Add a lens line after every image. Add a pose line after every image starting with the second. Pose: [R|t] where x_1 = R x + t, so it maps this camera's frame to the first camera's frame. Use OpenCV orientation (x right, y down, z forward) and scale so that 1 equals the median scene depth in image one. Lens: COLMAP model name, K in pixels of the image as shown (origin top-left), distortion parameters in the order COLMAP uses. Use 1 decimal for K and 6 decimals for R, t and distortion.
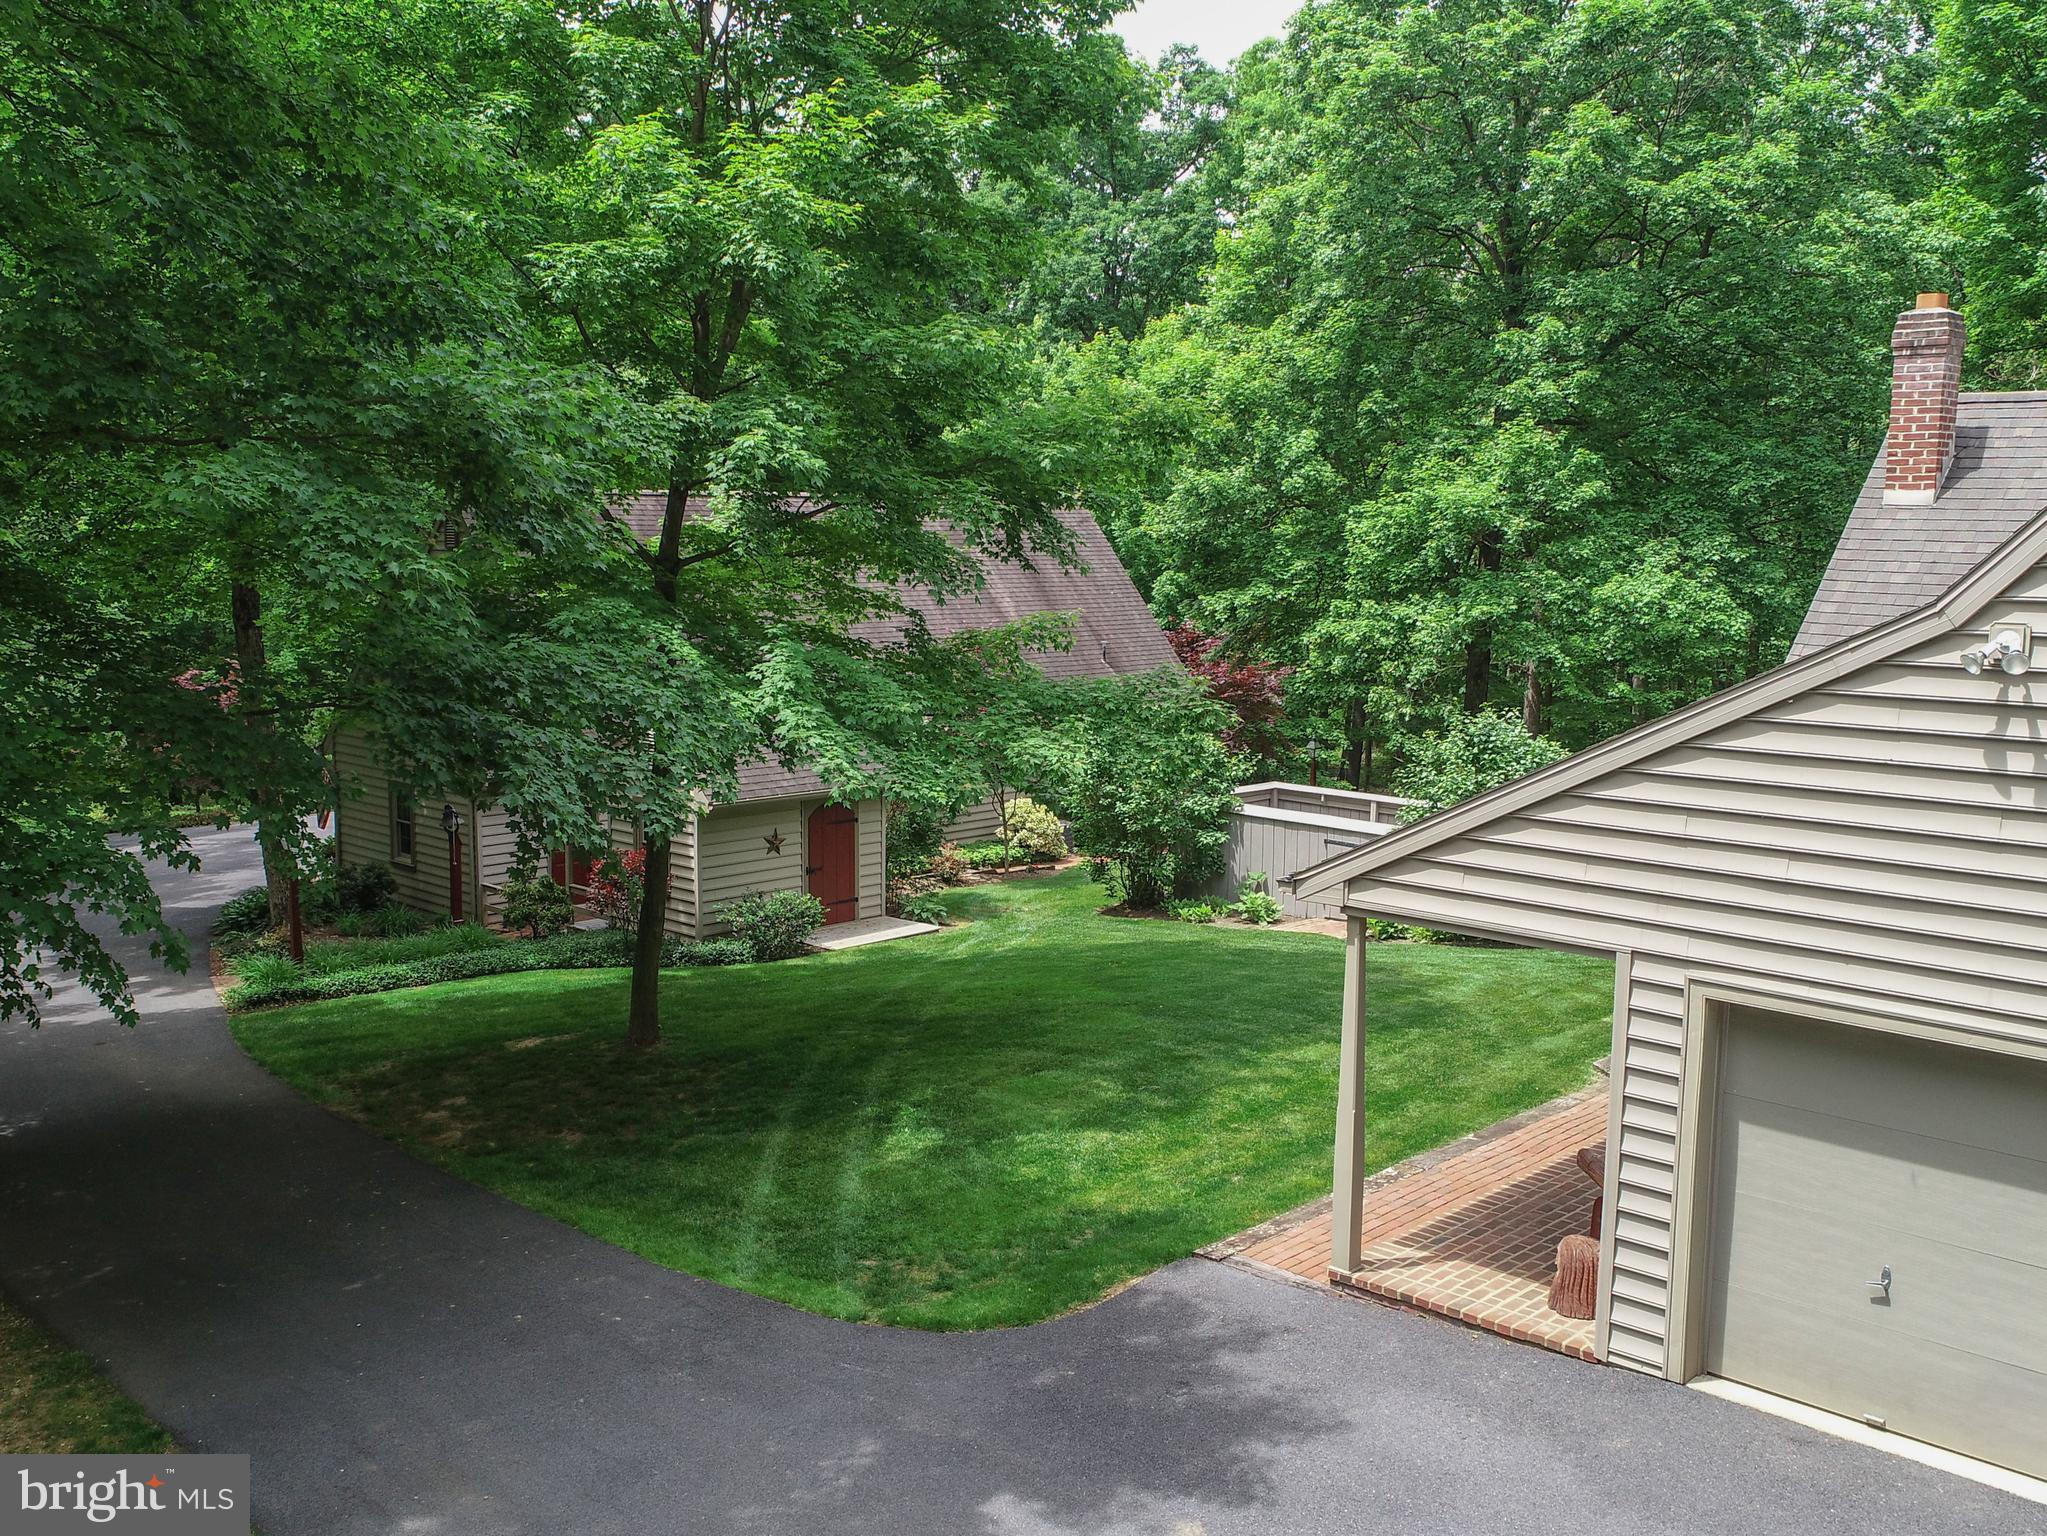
lens RADIAL K [[1910.2, 0, 994.3], [0, 1910.2, 771.8], [0, 0, 1]] dist [0.006420, -0.005554]
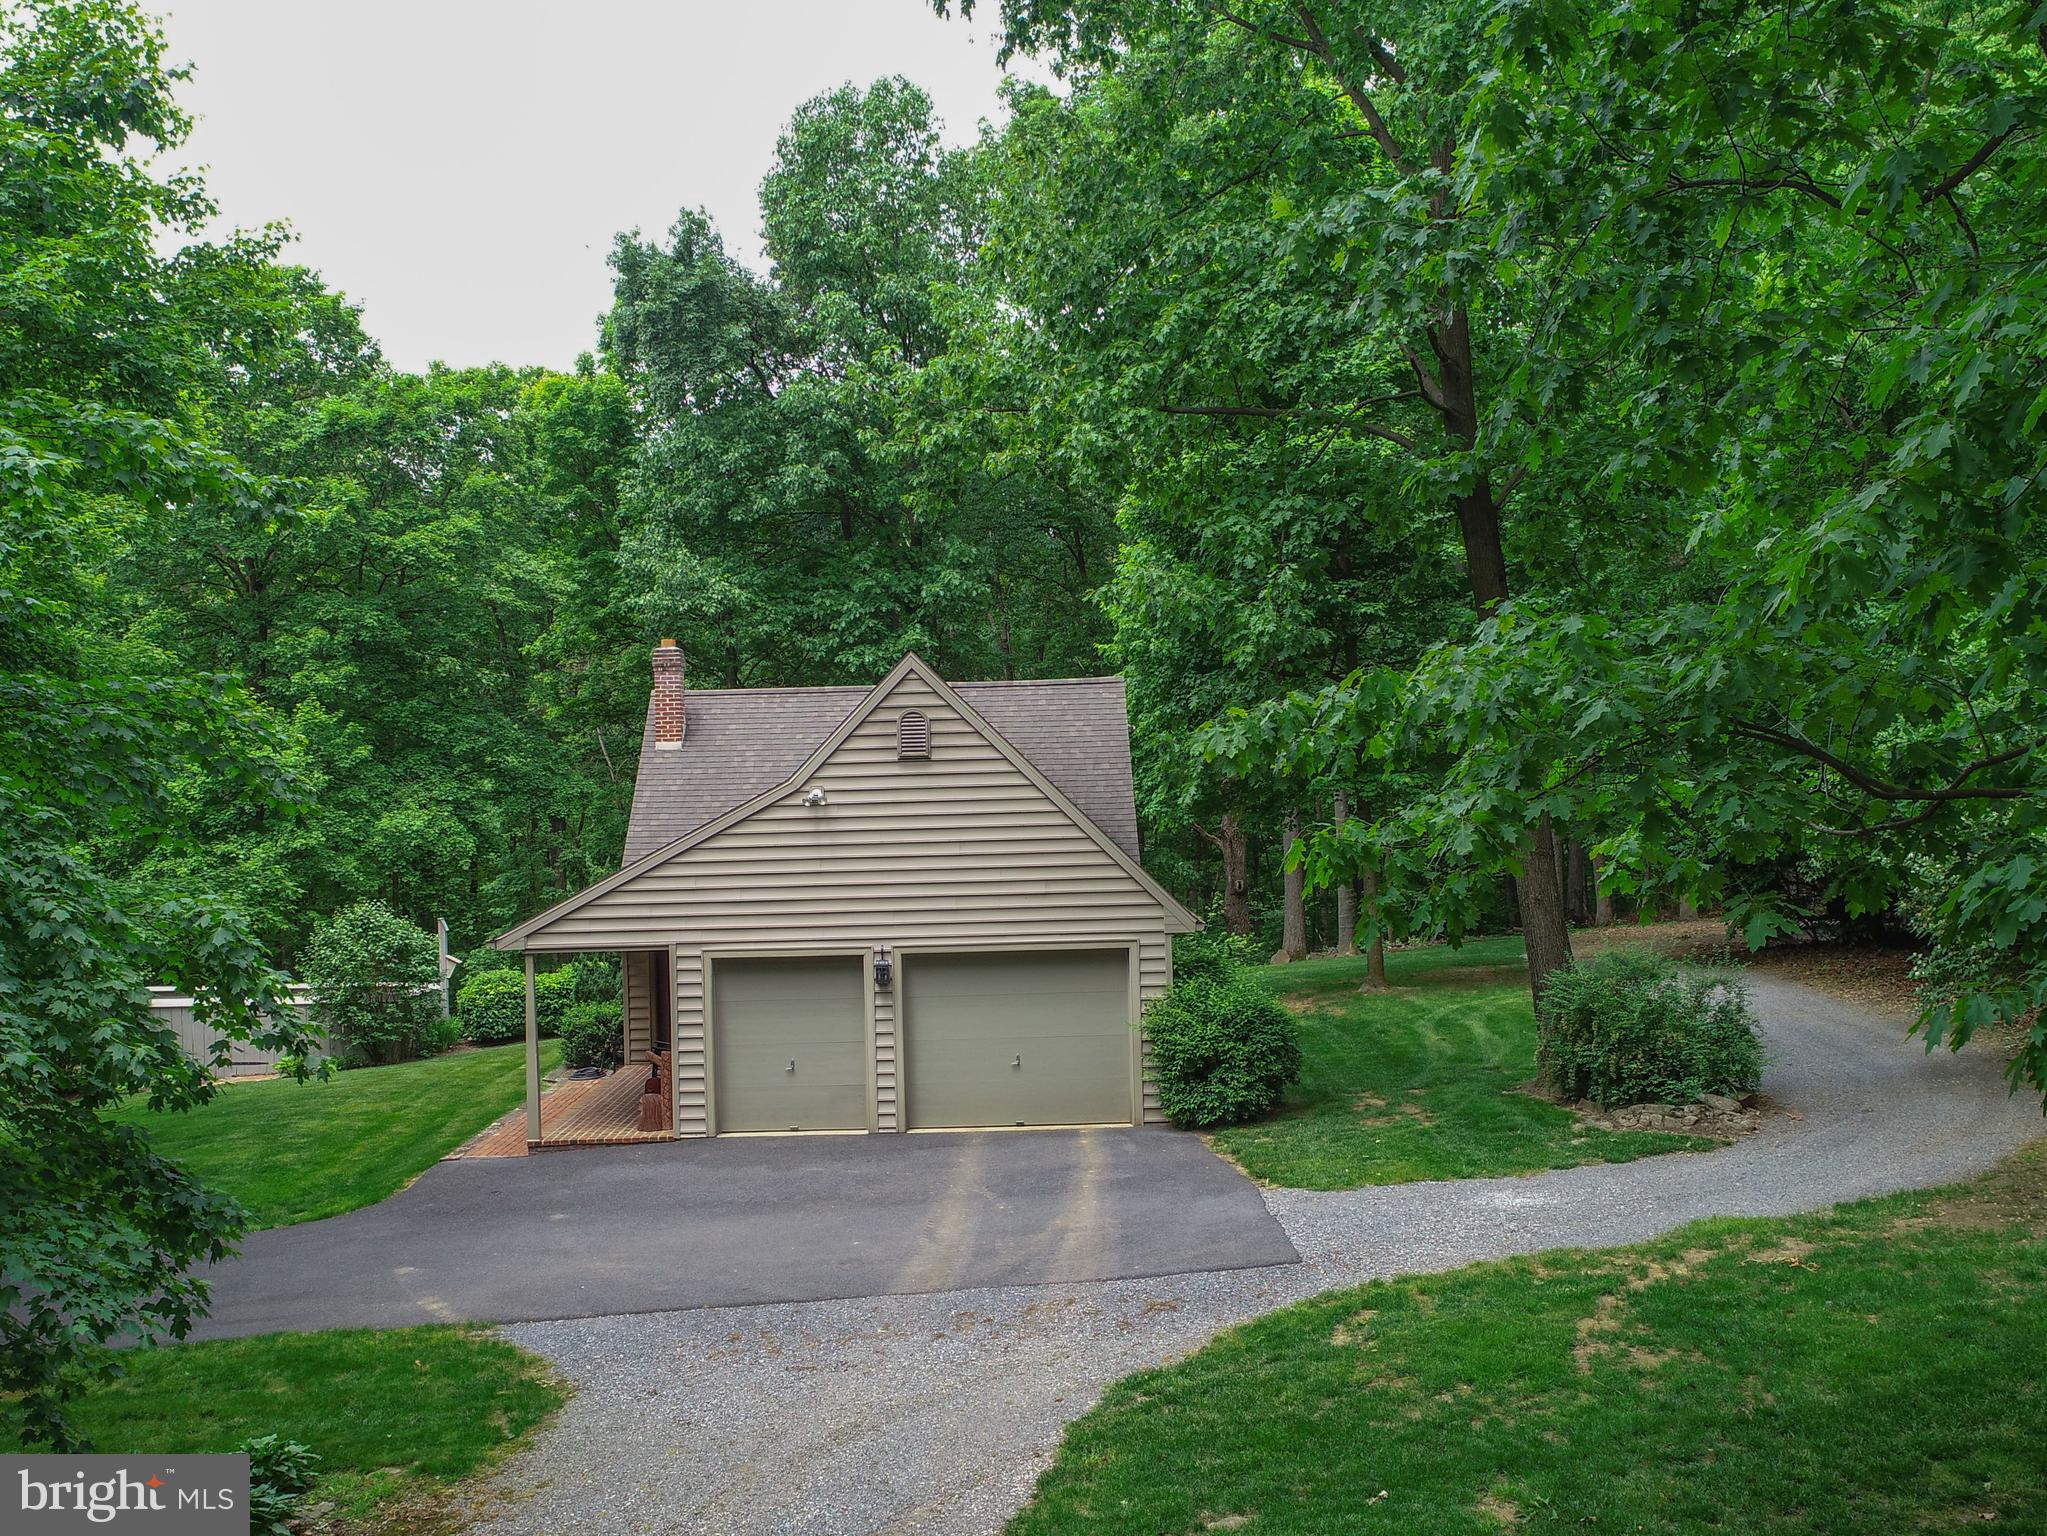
lens RADIAL K [[1910.2, 0, 994.3], [0, 1910.2, 771.8], [0, 0, 1]] dist [0.006420, -0.005554]
pose [[0.721652, -0.025089, 0.691801, -0.312573], [0.122969, 0.988096, -0.092440, 0.049682], [-0.681247, 0.151780, 0.716146, -0.292035]]
